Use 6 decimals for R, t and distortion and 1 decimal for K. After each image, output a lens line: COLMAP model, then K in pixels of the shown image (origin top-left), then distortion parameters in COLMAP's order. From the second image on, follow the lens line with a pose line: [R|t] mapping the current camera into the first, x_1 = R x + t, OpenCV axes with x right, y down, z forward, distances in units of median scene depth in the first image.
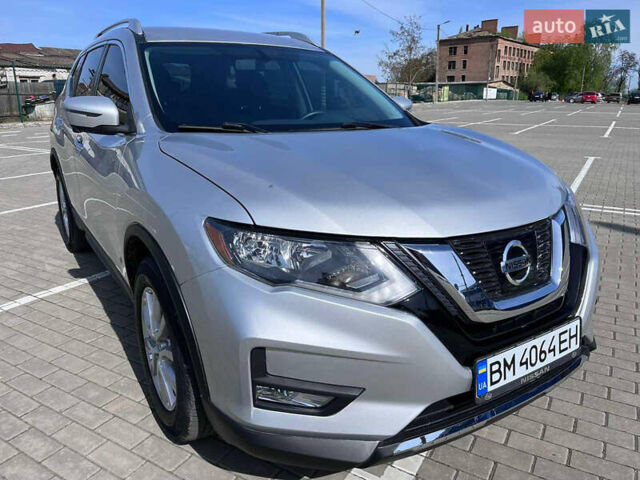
lens RADIAL K [[488.5, 0, 320.0], [0, 488.5, 240.0], [0, 0, 1]] dist [0.078084, -0.114096]
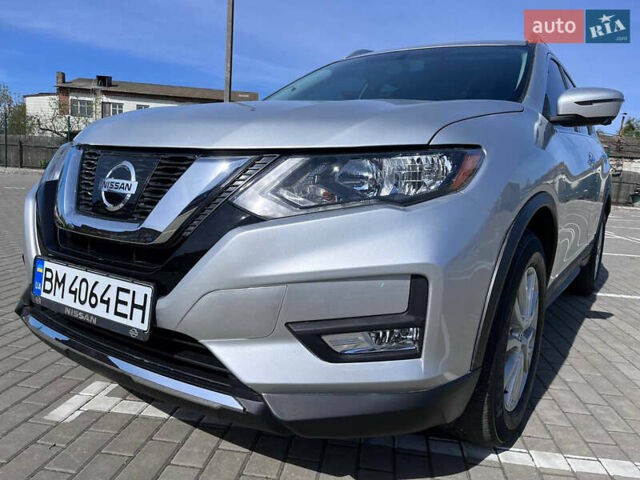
lens RADIAL K [[493.3, 0, 320.0], [0, 493.3, 240.0], [0, 0, 1]] dist [0.069688, -0.108219]
pose [[0.392701, 0.149367, -0.907456, 1.224262], [-0.320483, 0.947098, 0.017203, 0.007756], [0.862019, 0.284069, 0.419796, 0.880525]]
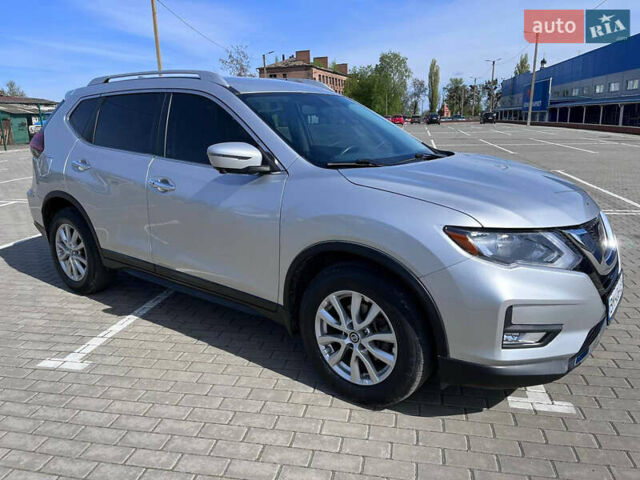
lens RADIAL K [[488.5, 0, 320.0], [0, 488.5, 240.0], [0, 0, 1]] dist [0.078084, -0.114096]
pose [[0.940933, -0.100189, 0.323431, -0.886436], [0.115278, 0.992945, -0.027787, -0.006210], [-0.318365, 0.063430, 0.945844, -0.201671]]
